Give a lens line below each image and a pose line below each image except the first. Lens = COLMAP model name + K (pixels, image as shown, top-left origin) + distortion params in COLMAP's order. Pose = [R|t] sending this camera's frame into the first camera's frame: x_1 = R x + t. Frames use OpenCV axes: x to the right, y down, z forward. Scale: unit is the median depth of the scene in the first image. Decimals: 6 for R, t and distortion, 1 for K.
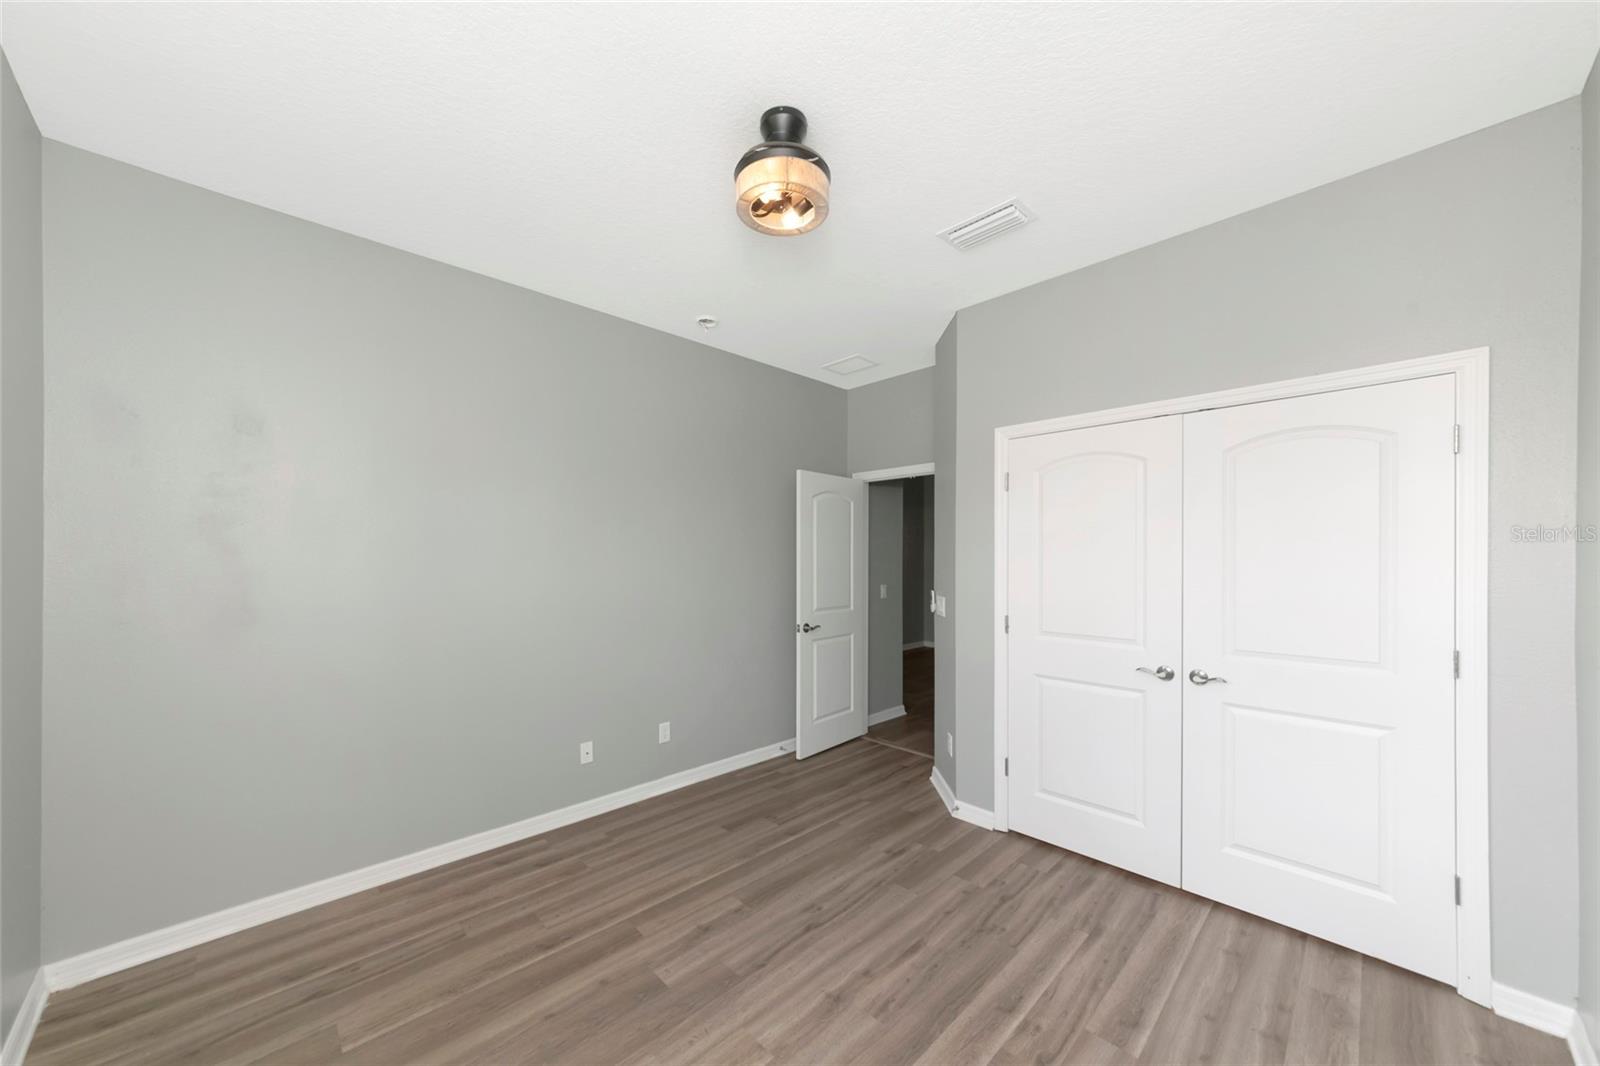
lens RADIAL K [[575.1, 0, 794.8], [0, 575.1, 549.6], [0, 0, 1]] dist [-0.000714, -0.000043]
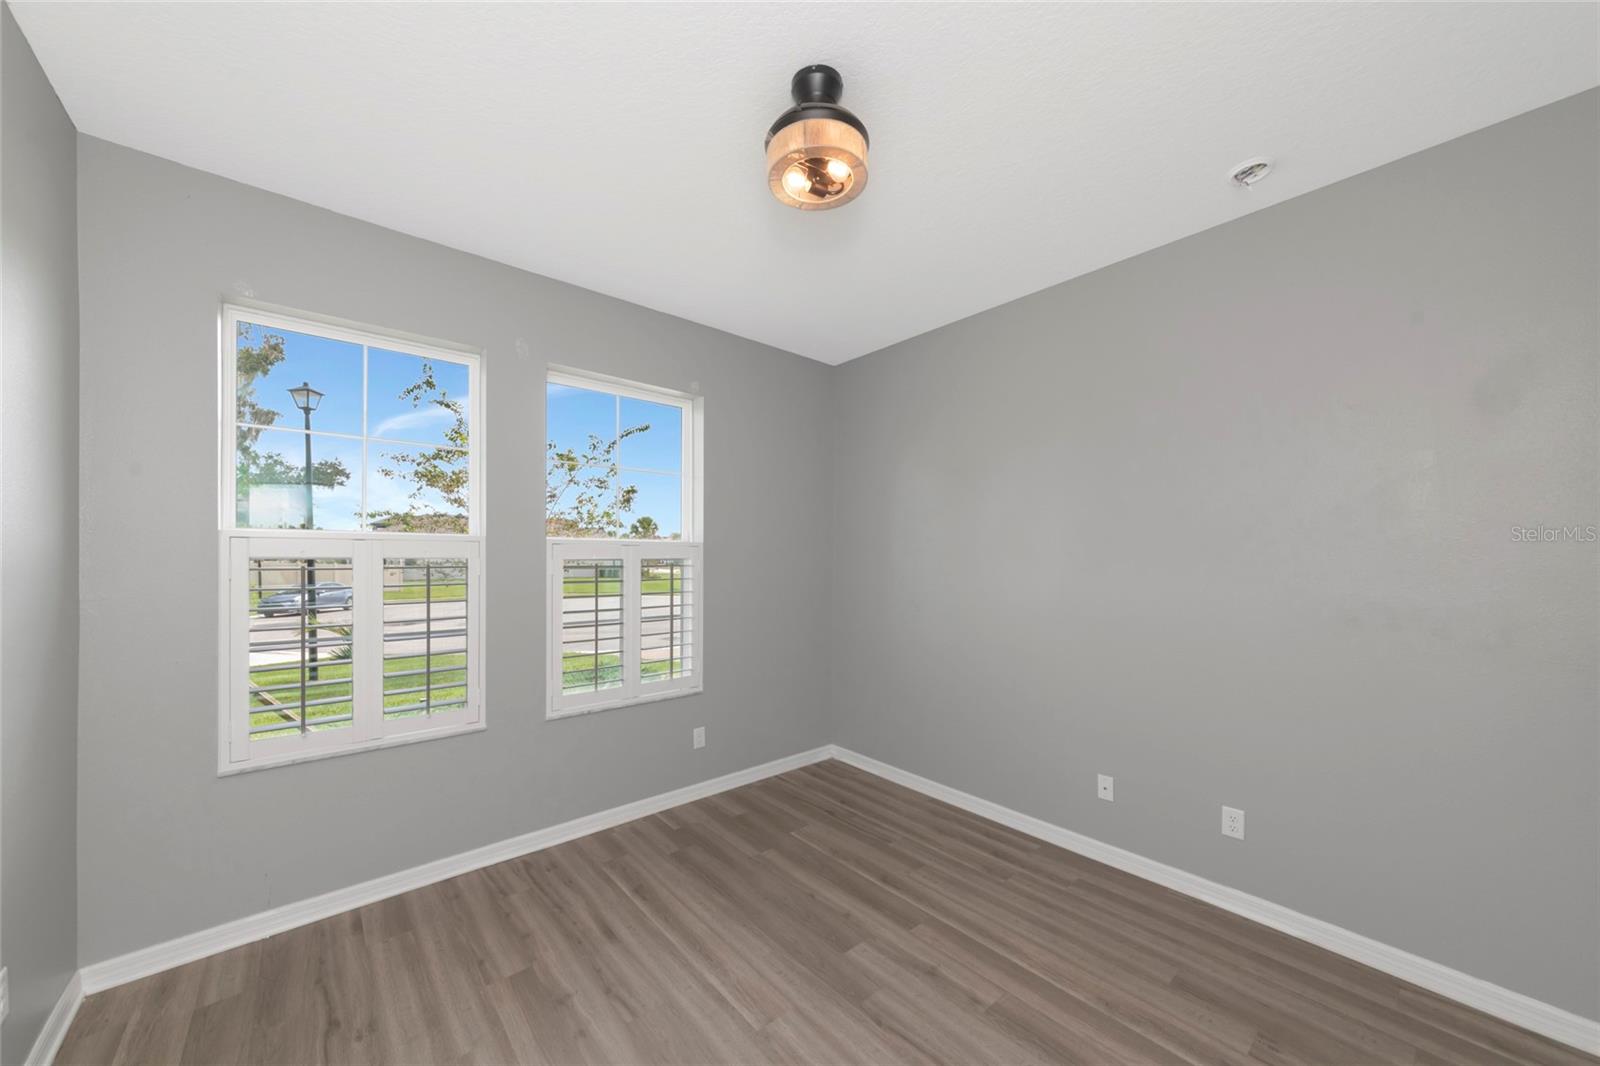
lens RADIAL K [[575.1, 0, 801.7], [0, 575.1, 547.7], [0, 0, 1]] dist [-0.000714, -0.000043]
pose [[-0.043096, -0.015064, -0.998957, 0.741983], [-0.001065, 0.999886, -0.015032, 0.006737], [0.999070, 0.000416, -0.043108, 0.811092]]
